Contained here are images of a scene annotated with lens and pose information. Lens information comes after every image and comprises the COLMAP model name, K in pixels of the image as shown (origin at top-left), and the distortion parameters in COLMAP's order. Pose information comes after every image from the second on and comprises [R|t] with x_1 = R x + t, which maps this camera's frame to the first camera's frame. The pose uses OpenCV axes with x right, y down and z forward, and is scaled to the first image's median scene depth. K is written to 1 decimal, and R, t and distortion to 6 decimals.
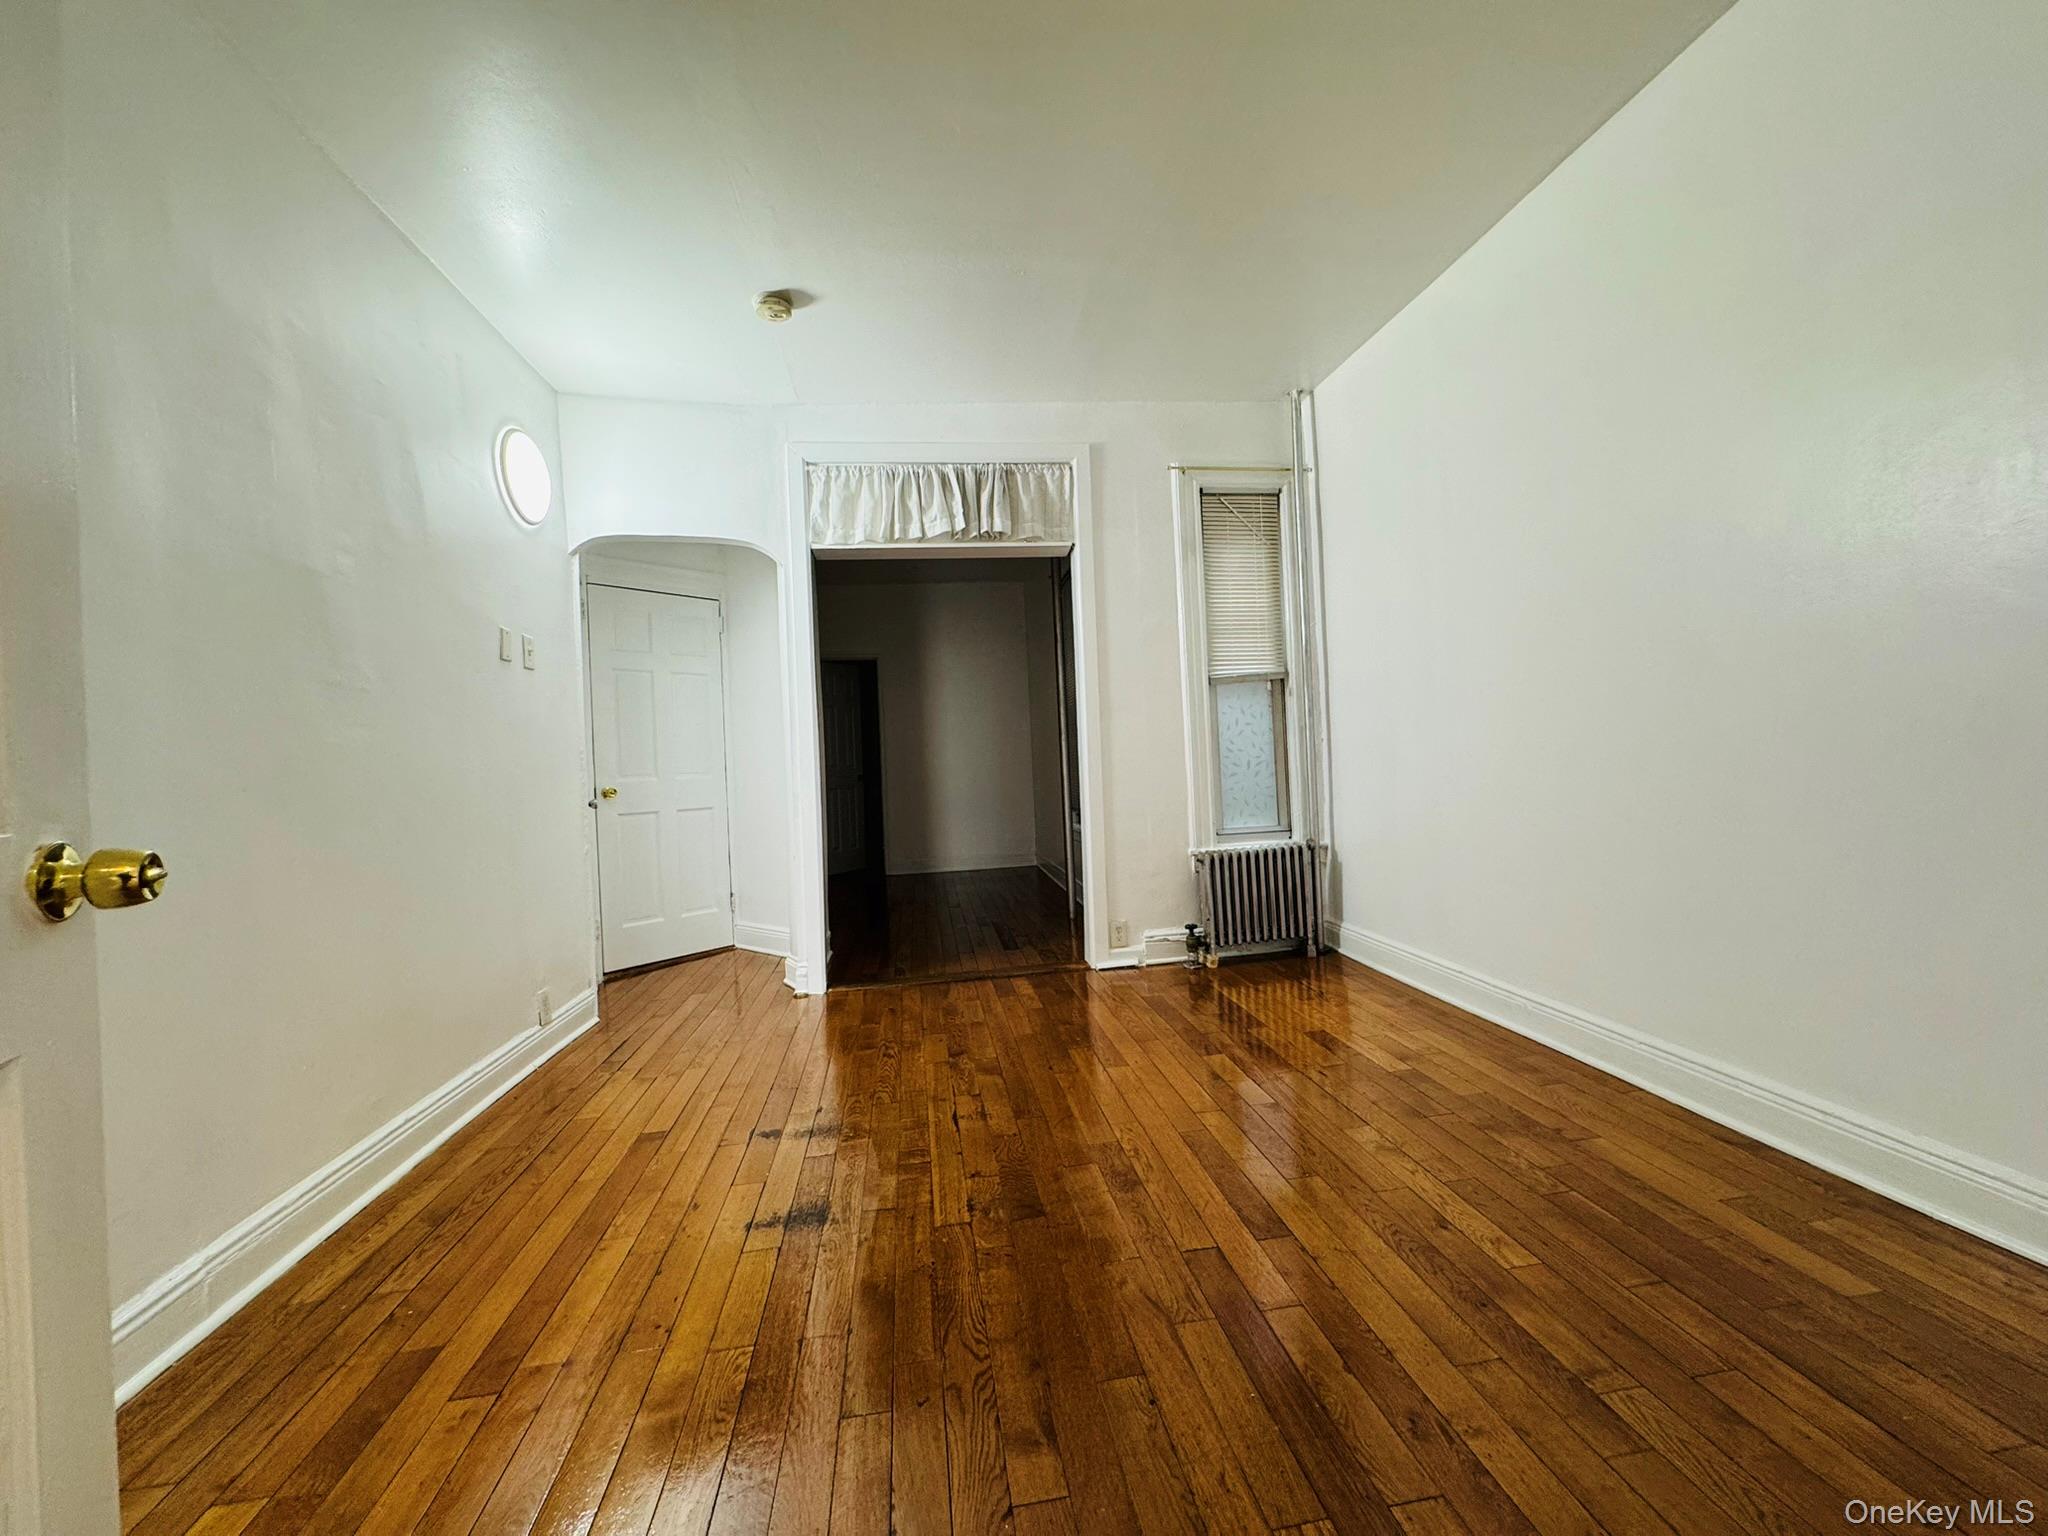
lens RADIAL K [[817.1, 0, 1020.7], [0, 817.1, 761.3], [0, 0, 1]] dist [-0.003719, 0.000023]
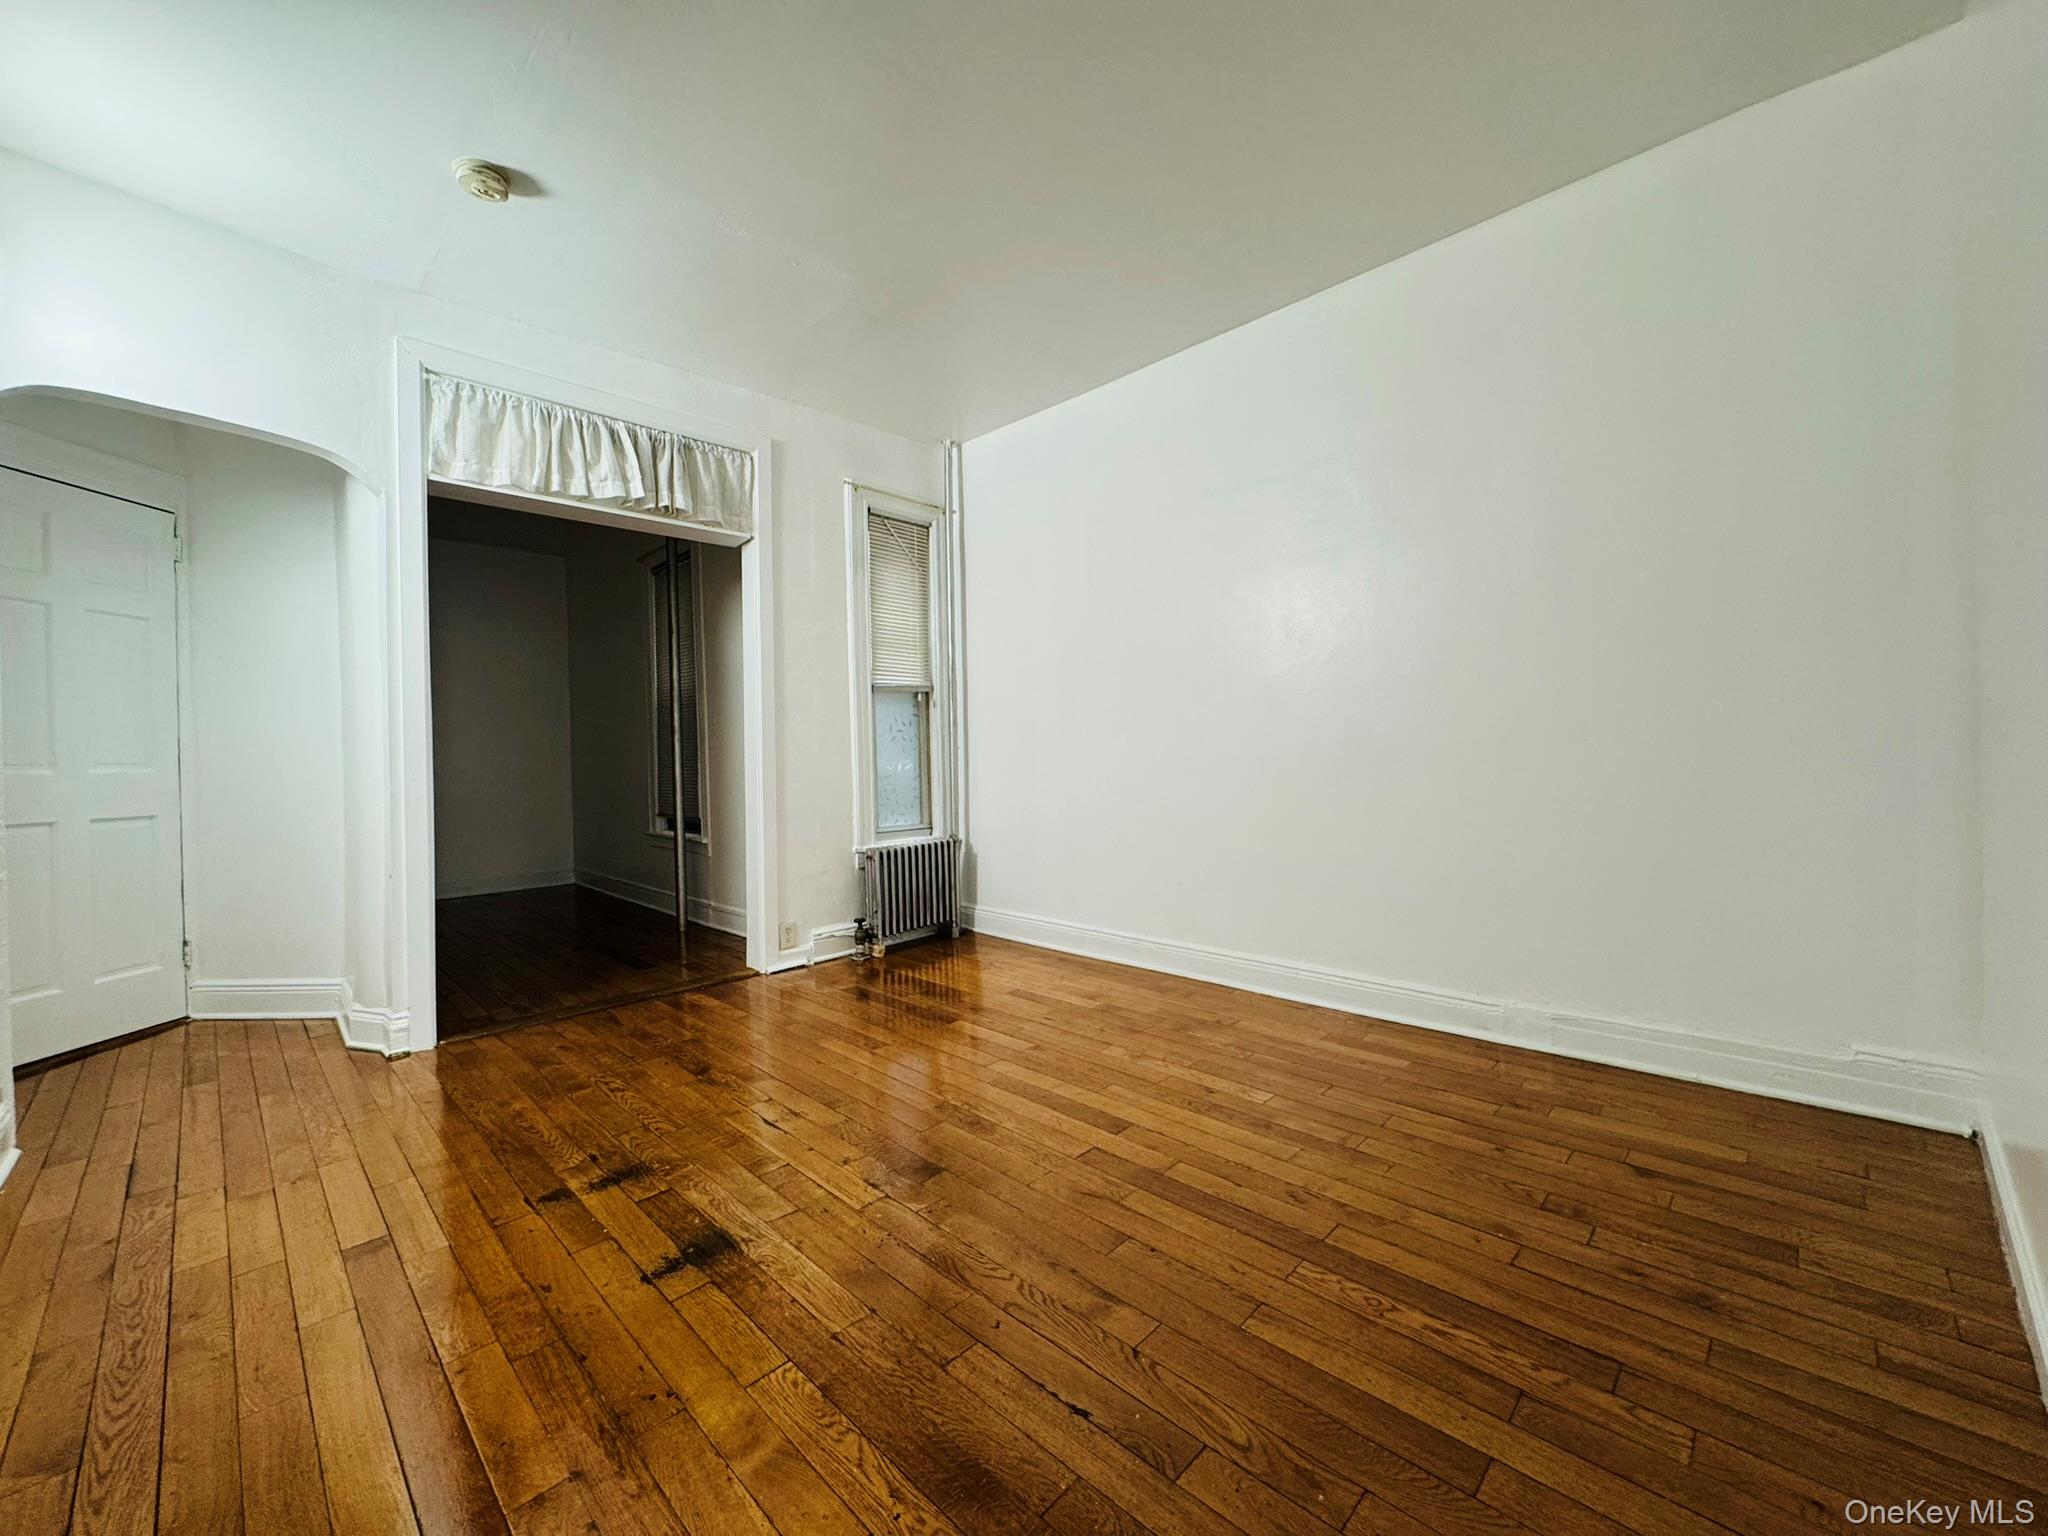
lens RADIAL K [[817.1, 0, 1024.1], [0, 817.1, 762.6], [0, 0, 1]] dist [-0.003719, 0.000023]
pose [[0.793380, 0.026149, 0.608164, -0.268601], [-0.017165, 0.999641, -0.020589, 0.017036], [-0.608484, 0.005895, 0.793544, 0.034244]]
